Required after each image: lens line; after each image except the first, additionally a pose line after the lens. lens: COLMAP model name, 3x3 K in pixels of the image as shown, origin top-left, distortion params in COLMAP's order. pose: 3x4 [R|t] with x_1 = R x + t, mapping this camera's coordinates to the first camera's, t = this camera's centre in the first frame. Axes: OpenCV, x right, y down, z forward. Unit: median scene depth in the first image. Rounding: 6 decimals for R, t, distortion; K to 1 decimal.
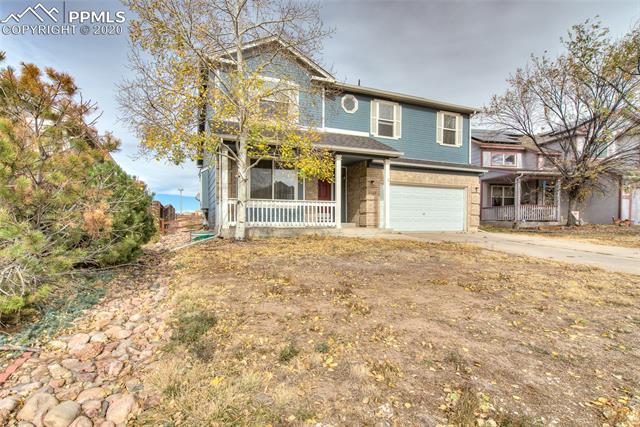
lens RADIAL K [[315.2, 0, 315.6], [0, 315.2, 217.1], [0, 0, 1]] dist [0.019988, 0.003049]
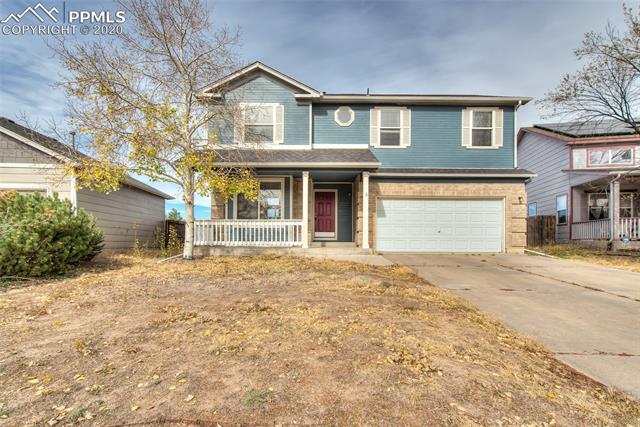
lens RADIAL K [[315.2, 0, 323.5], [0, 315.2, 228.6], [0, 0, 1]] dist [0.019988, 0.003049]
pose [[0.932068, -0.017935, -0.361839, 0.371969], [0.007253, 0.999497, -0.030857, 0.005607], [0.362211, 0.026136, 0.931730, 0.103535]]
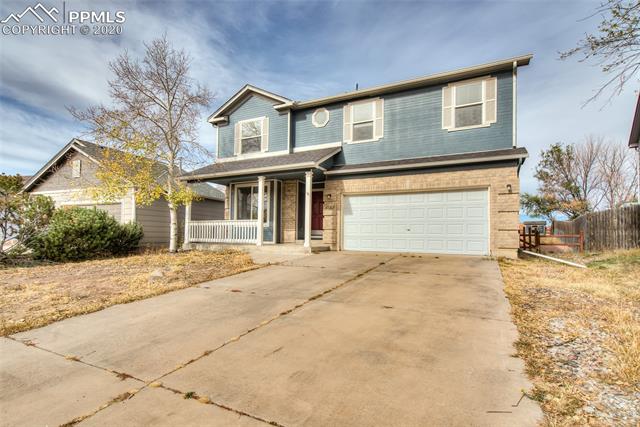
lens RADIAL K [[315.2, 0, 327.1], [0, 315.2, 215.0], [0, 0, 1]] dist [0.019988, 0.003049]
pose [[0.666979, -0.049855, -0.743407, 0.800112], [0.003948, 0.997981, -0.063385, 0.002349], [0.745066, 0.039341, 0.665830, 0.367032]]
